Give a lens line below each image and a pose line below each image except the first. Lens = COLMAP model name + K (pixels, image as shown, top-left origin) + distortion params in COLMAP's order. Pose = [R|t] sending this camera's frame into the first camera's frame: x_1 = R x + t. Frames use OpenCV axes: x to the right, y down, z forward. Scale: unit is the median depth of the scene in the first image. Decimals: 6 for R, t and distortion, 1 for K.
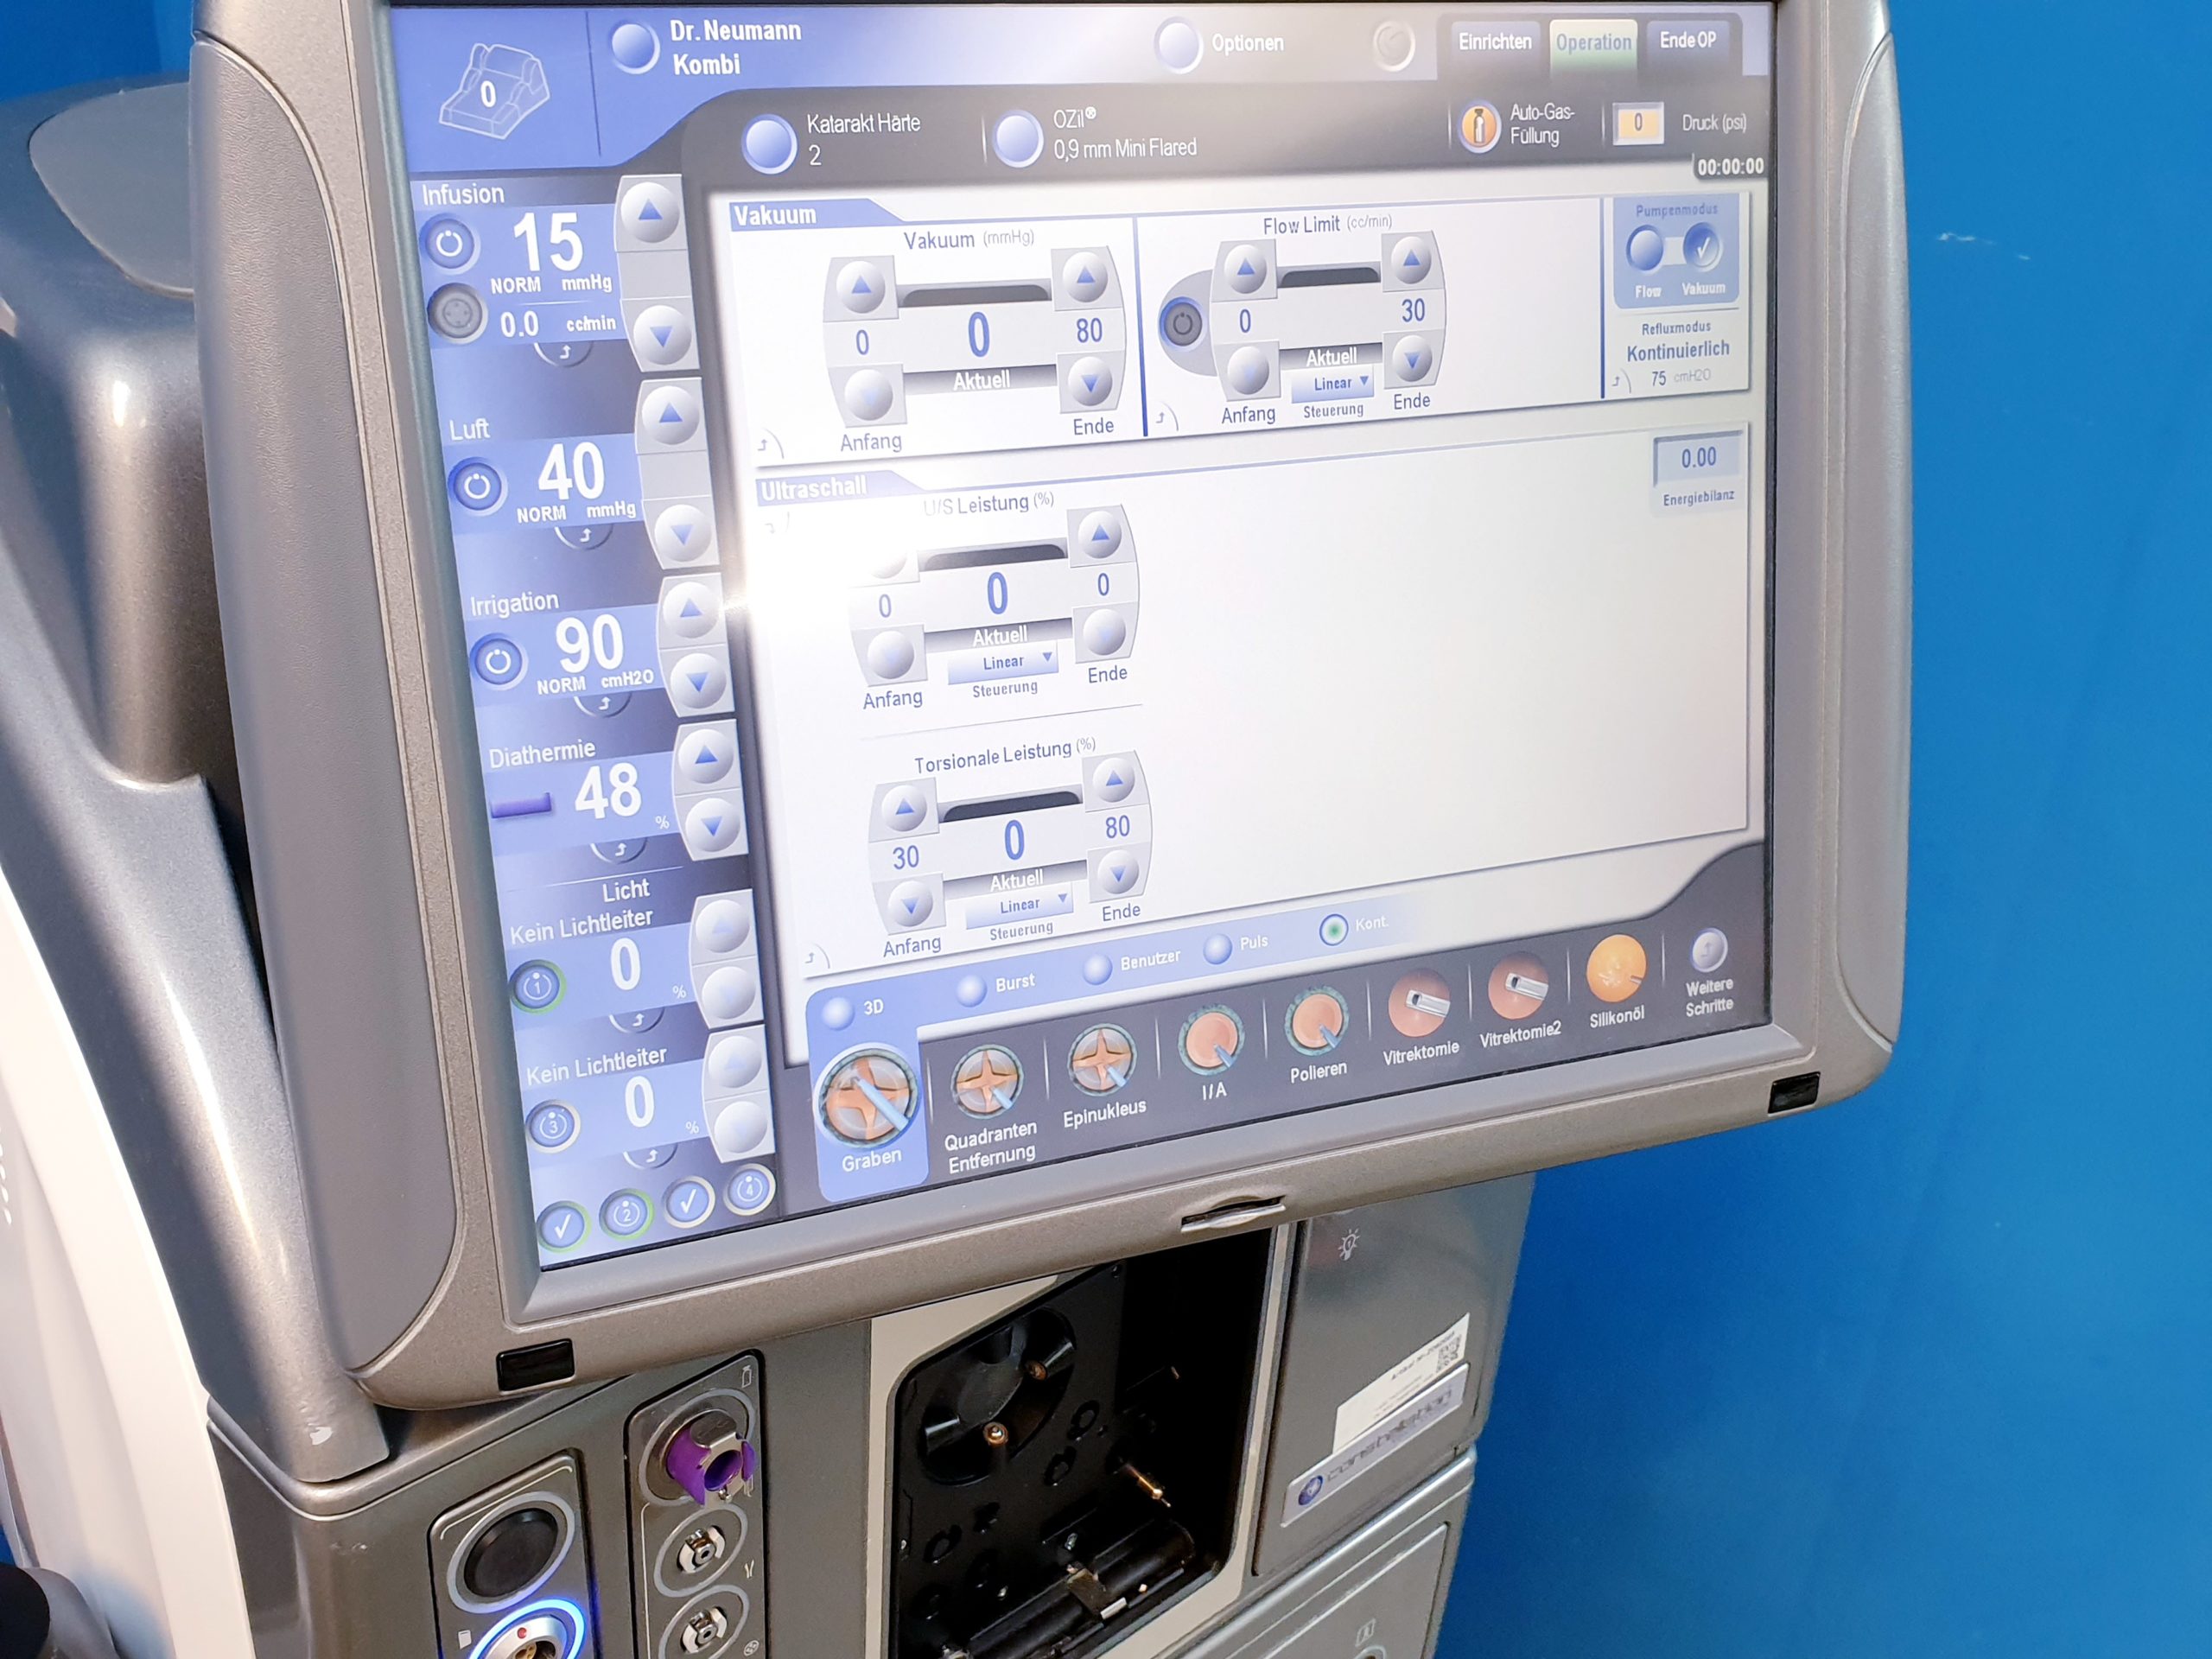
lens RADIAL K [[2202.0, 0, 1156.1], [0, 2202.0, 799.2], [0, 0, 1]] dist [0.158509, -0.616681]
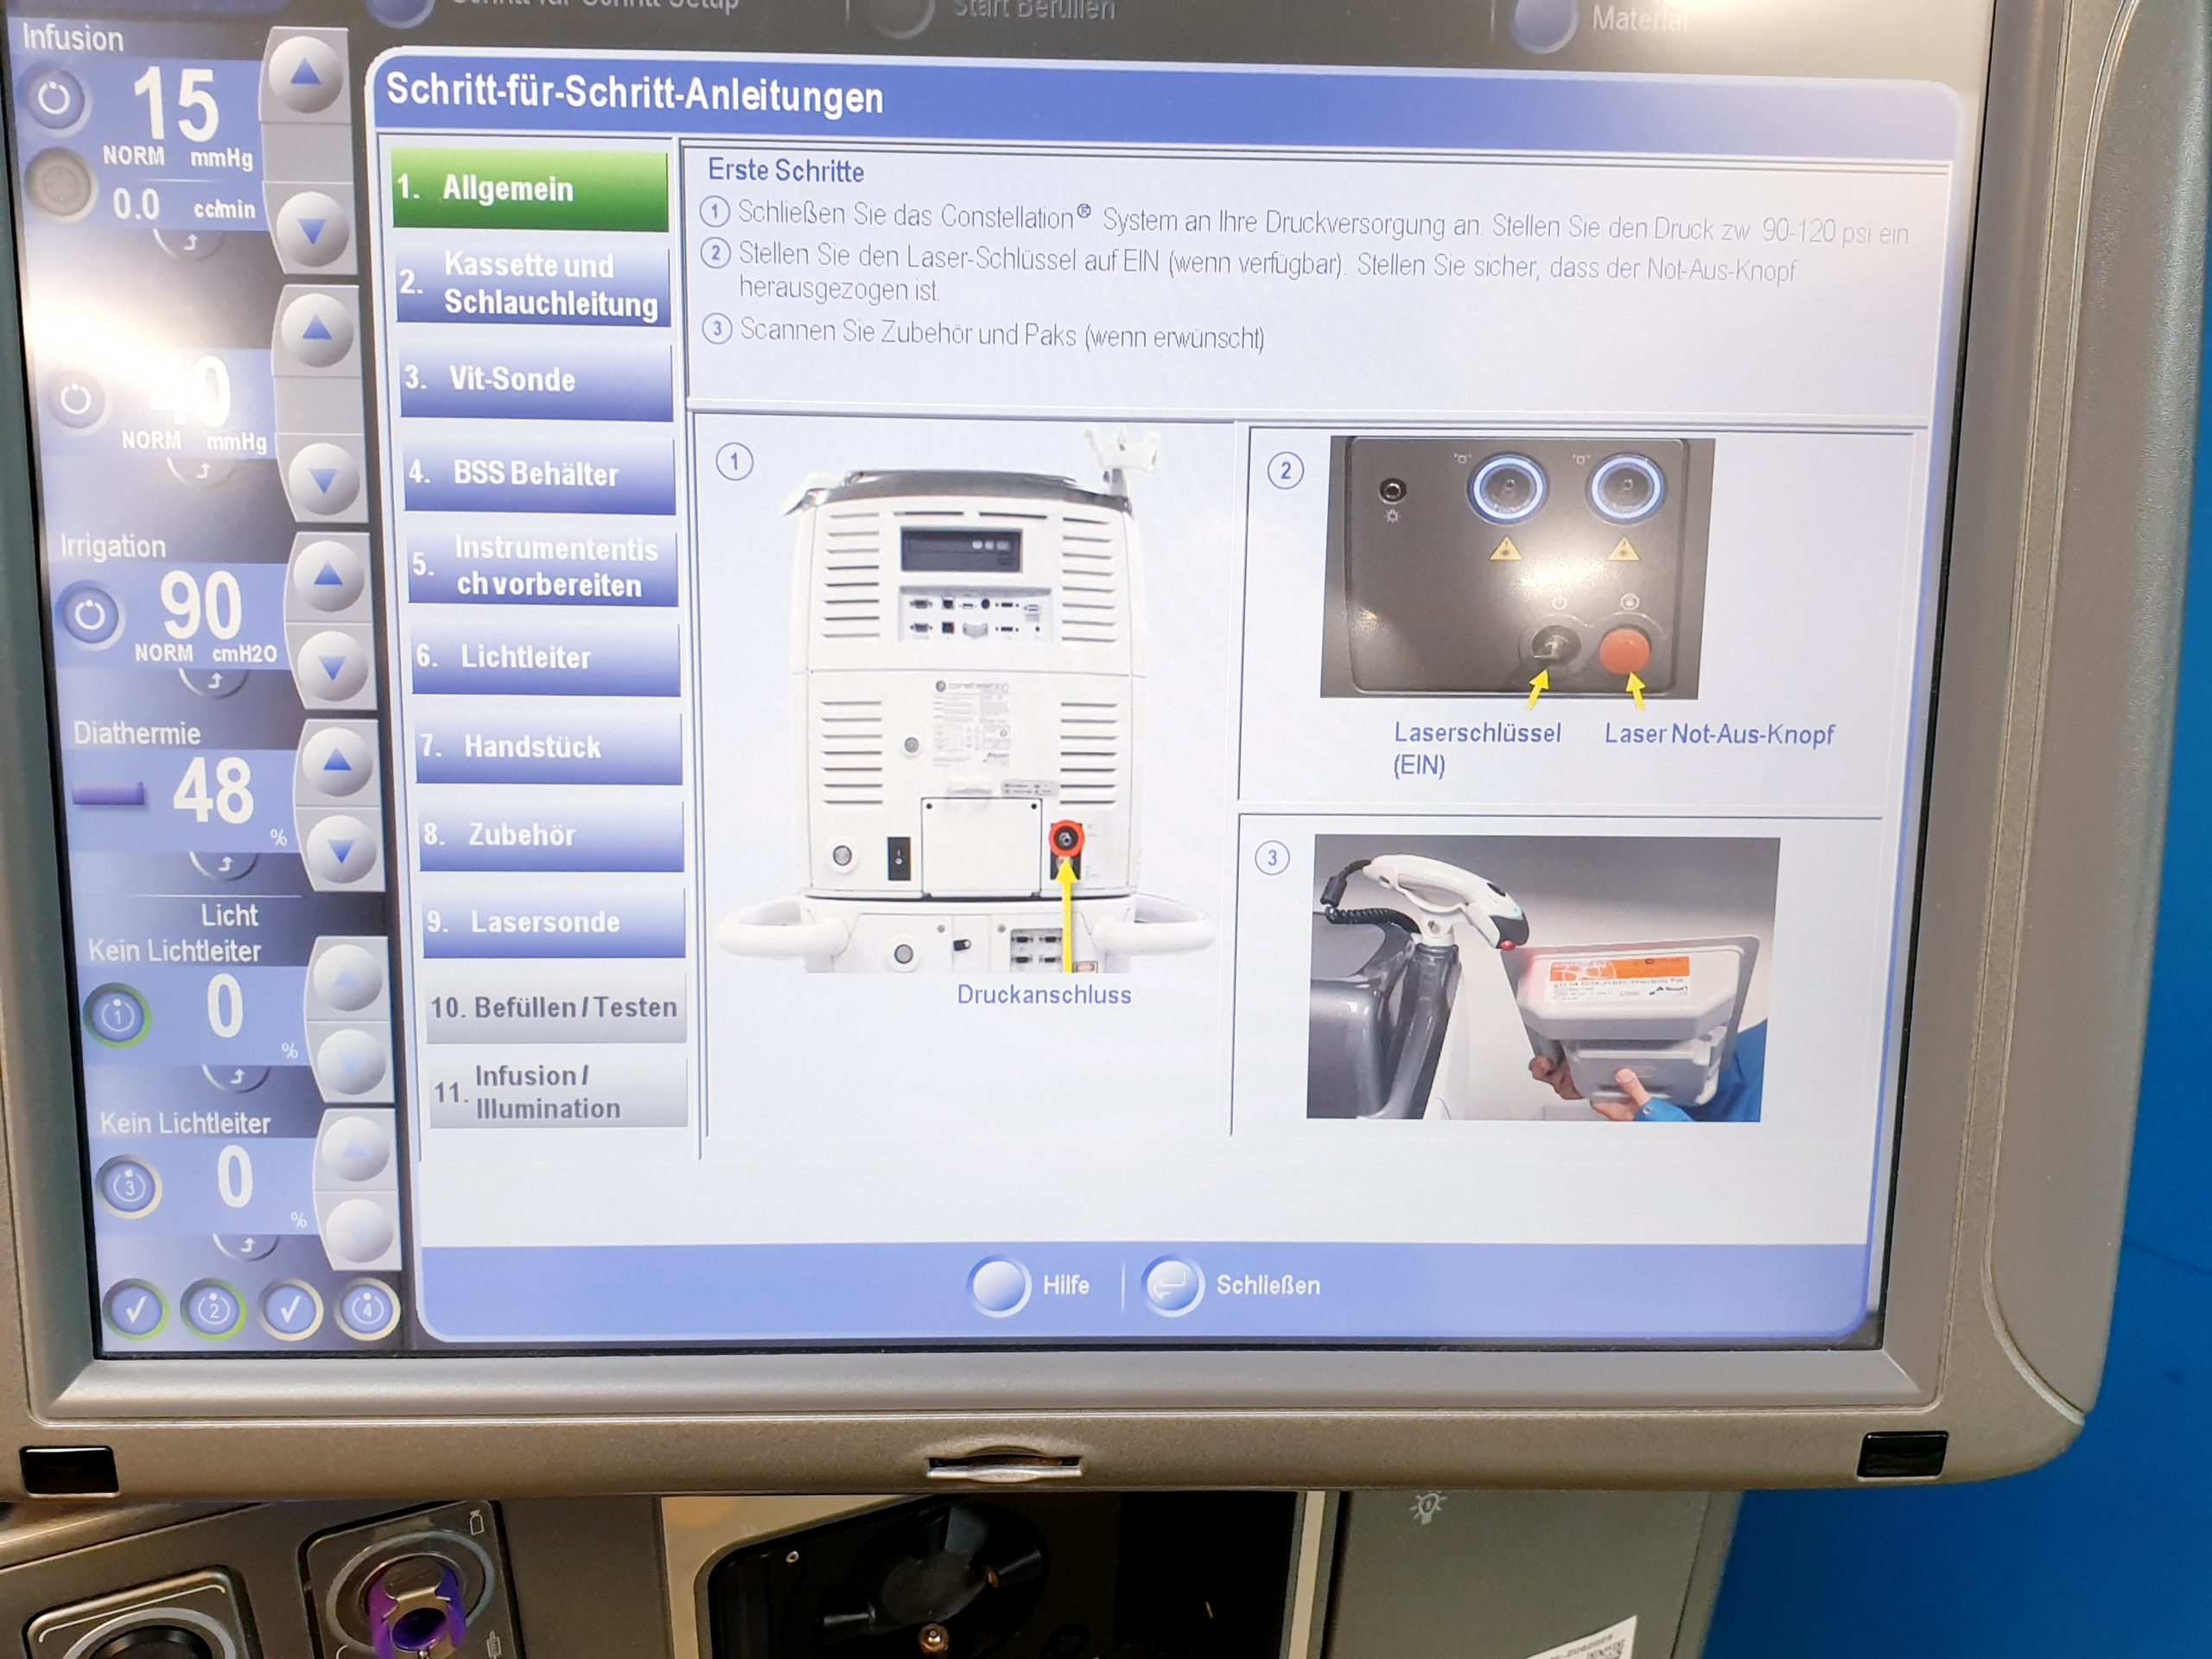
lens RADIAL K [[2258.7, 0, 1106.7], [0, 2258.7, 808.2], [0, 0, 1]] dist [-0.014285, -0.020126]
pose [[0.939432, 0.128905, -0.317570, 0.311695], [-0.135618, 0.990761, 0.000976, -0.040912], [0.314762, 0.042152, 0.948234, 0.319383]]
